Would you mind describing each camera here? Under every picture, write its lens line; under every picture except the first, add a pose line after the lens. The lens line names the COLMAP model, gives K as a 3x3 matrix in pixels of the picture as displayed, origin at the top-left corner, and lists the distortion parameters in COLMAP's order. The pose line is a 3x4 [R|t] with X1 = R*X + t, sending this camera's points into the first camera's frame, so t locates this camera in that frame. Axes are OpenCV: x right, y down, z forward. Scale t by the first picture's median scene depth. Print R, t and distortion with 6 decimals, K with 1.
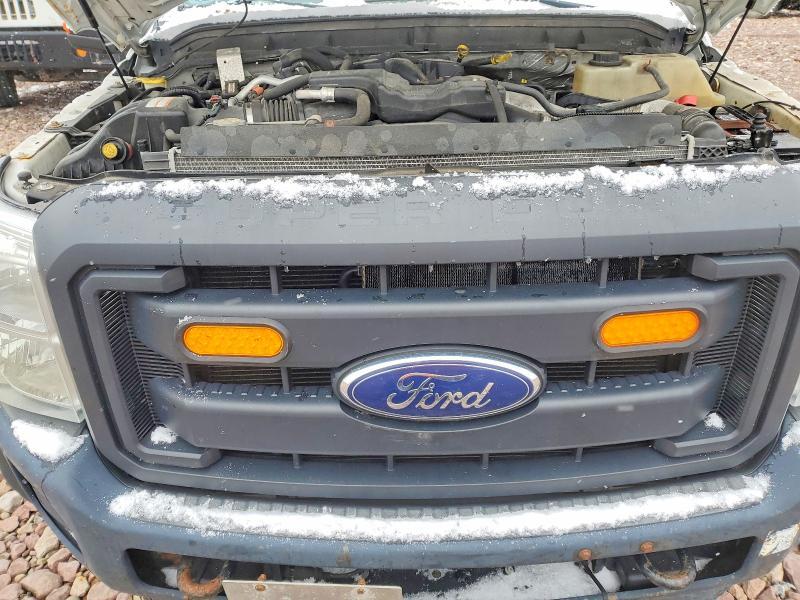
lens RADIAL K [[621.8, 0, 400.0], [0, 621.8, 300.0], [0, 0, 1]] dist [0.031282, -0.004978]
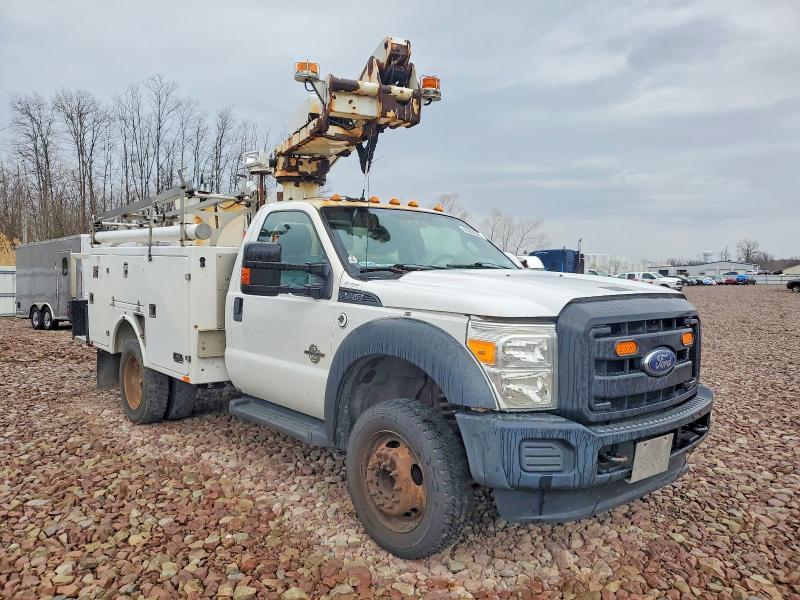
lens RADIAL K [[621.8, 0, 400.0], [0, 621.8, 300.0], [0, 0, 1]] dist [0.031282, -0.004978]
pose [[0.772849, 0.002666, 0.634584, -2.905116], [0.279290, 0.896507, -0.343908, 0.564674], [-0.569826, 0.443022, 0.692120, -0.545539]]
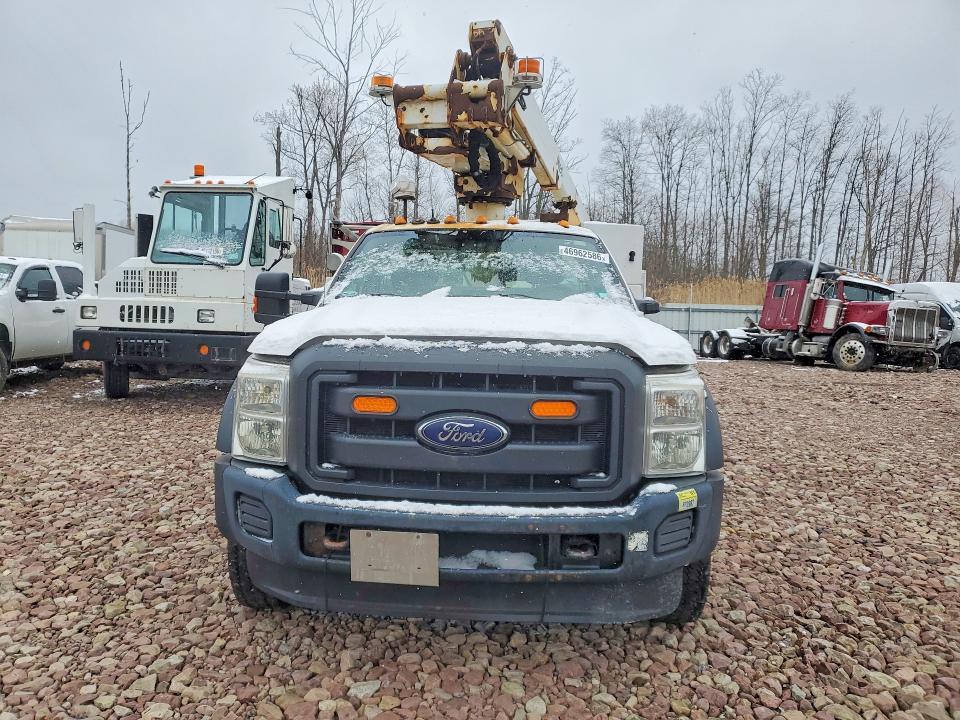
lens RADIAL K [[751.2, 0, 453.1], [0, 751.2, 363.4], [0, 0, 1]] dist [0.003253, -0.003078]
pose [[0.996289, 0.055952, -0.065406, 0.188185], [-0.077557, 0.913120, -0.400247, 0.973849], [0.037328, 0.403834, 0.914070, -1.525884]]
